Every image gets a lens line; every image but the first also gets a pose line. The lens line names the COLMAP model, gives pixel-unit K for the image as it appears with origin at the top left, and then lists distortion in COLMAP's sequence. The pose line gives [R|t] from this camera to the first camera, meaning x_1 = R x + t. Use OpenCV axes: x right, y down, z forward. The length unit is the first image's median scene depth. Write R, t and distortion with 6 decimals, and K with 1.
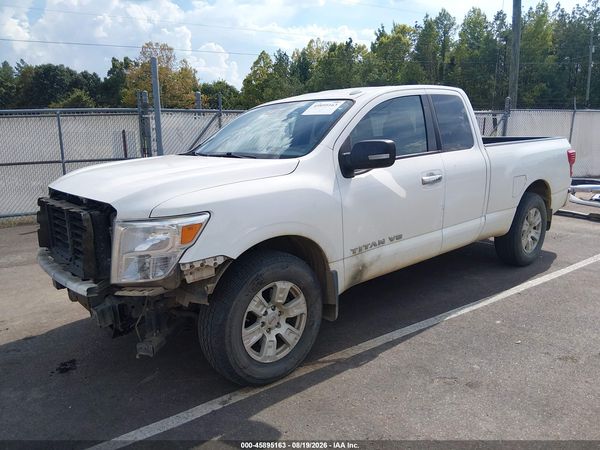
lens RADIAL K [[453.6, 0, 301.4], [0, 453.6, 226.2], [0, 0, 1]] dist [0.086530, -0.144401]
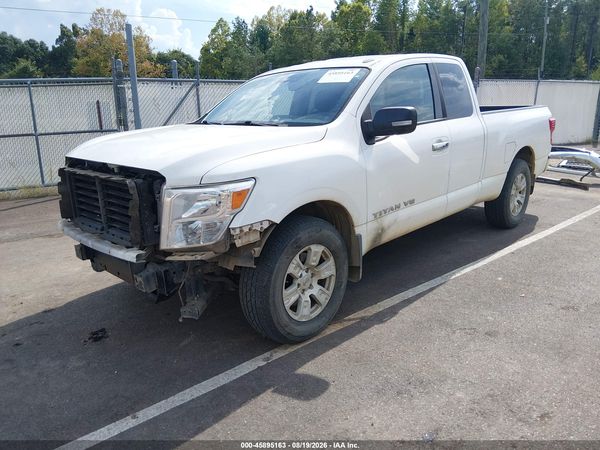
lens RADIAL K [[453.6, 0, 301.4], [0, 453.6, 226.2], [0, 0, 1]] dist [0.086530, -0.144401]
pose [[0.996291, -0.024871, 0.082375, -0.119848], [0.019993, 0.998027, 0.059521, 0.012121], [-0.083693, -0.057653, 0.994822, -0.025637]]
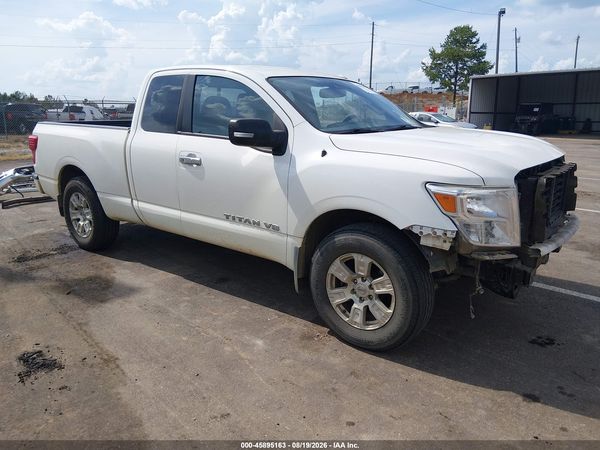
lens RADIAL K [[453.6, 0, 301.4], [0, 453.6, 226.2], [0, 0, 1]] dist [0.086530, -0.144401]
pose [[-0.170108, -0.220958, 0.960334, -1.102103], [0.212115, 0.943482, 0.254653, -0.241133], [-0.962326, 0.247020, -0.113625, 1.300322]]
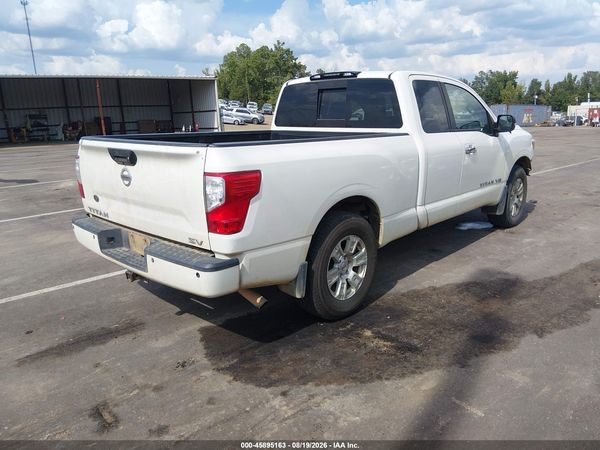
lens RADIAL K [[453.6, 0, 301.4], [0, 453.6, 226.2], [0, 0, 1]] dist [0.086530, -0.144401]
pose [[-0.994293, 0.063689, -0.085591, 0.507705], [0.019576, 0.897554, 0.440470, -0.552288], [0.104875, 0.436281, -0.893678, 2.558508]]
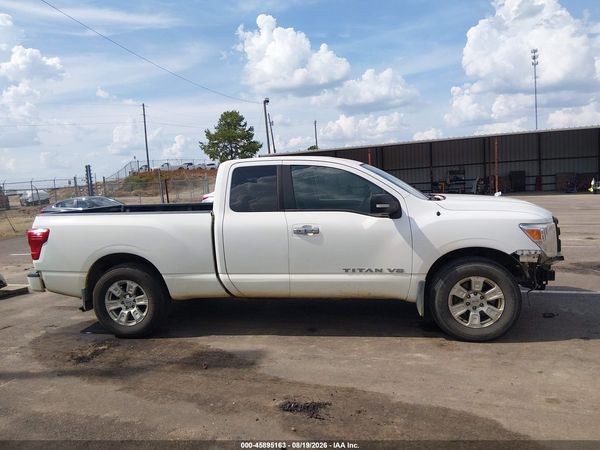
lens RADIAL K [[453.6, 0, 301.4], [0, 453.6, 226.2], [0, 0, 1]] dist [0.086530, -0.144401]
pose [[-0.628005, -0.030301, 0.777619, -1.020361], [0.220201, 0.951486, 0.214911, -0.452190], [-0.746405, 0.306198, -0.590865, 2.115069]]
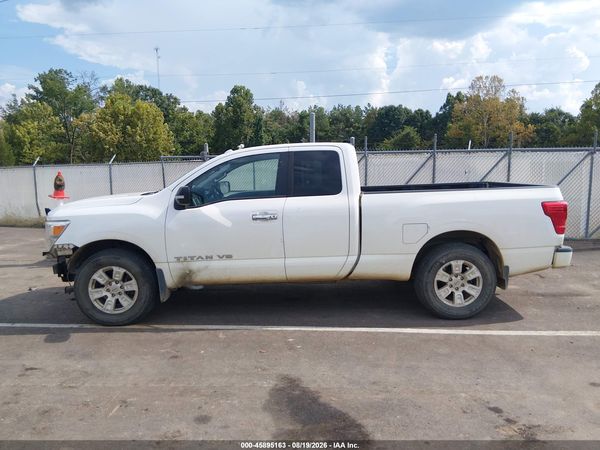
lens RADIAL K [[453.6, 0, 301.4], [0, 453.6, 226.2], [0, 0, 1]] dist [0.086530, -0.144401]
pose [[0.762348, 0.088911, -0.641031, 1.170574], [-0.130306, 0.991320, -0.017471, -0.066519], [0.633913, 0.096849, 0.767316, 0.079520]]
